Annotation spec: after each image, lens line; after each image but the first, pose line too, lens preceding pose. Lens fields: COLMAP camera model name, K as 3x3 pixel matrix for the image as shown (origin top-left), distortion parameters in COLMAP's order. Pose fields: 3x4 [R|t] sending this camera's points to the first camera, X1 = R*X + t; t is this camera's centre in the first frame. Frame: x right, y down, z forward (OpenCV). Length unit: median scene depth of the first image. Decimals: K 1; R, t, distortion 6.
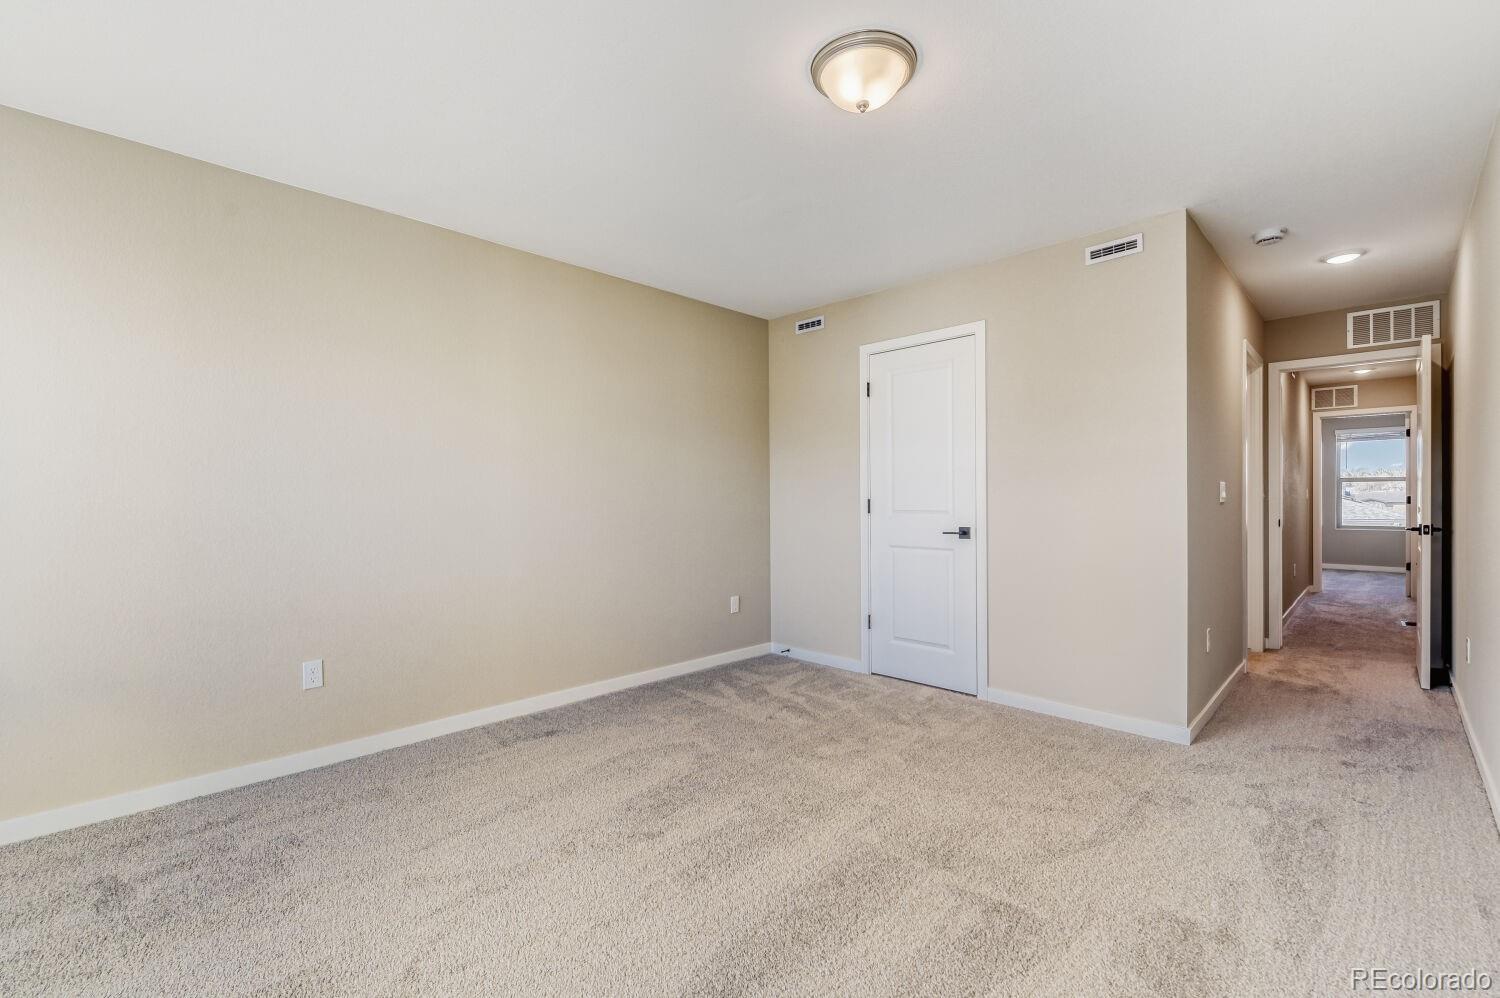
lens RADIAL K [[654.4, 0, 761.8], [0, 654.4, 502.5], [0, 0, 1]] dist [0.001473, -0.006575]
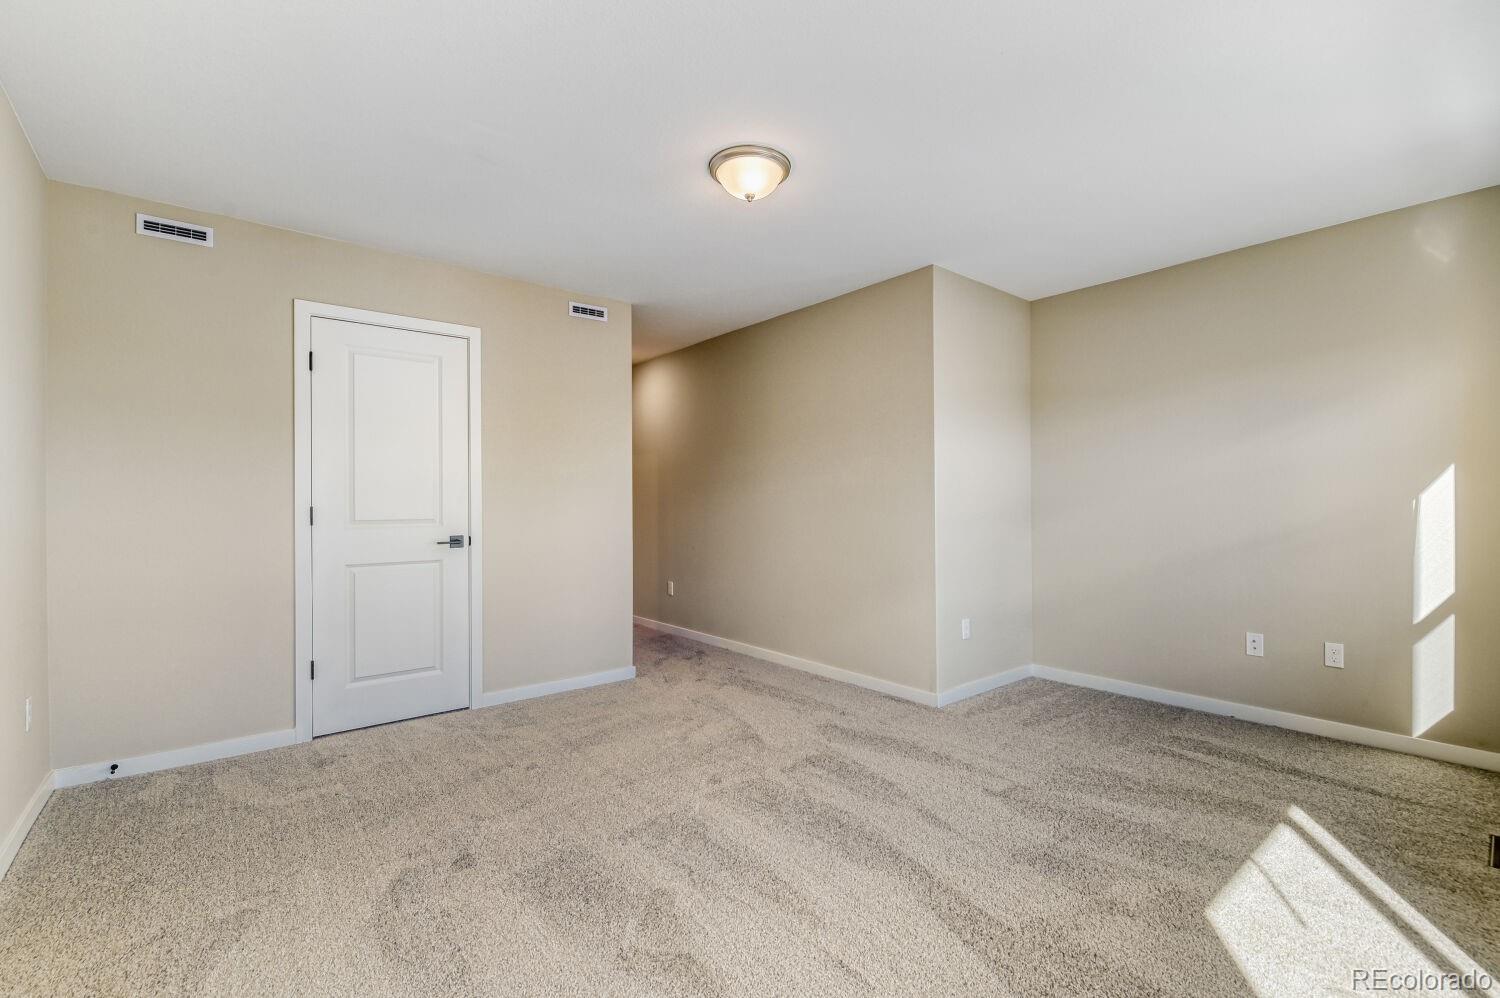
lens RADIAL K [[654.4, 0, 761.8], [0, 654.4, 502.5], [0, 0, 1]] dist [0.001473, -0.006575]
pose [[0.096609, 0.006053, 0.995304, -0.603795], [0.008240, 0.999942, -0.006881, -0.000855], [-0.995288, 0.008866, 0.096553, 0.465055]]
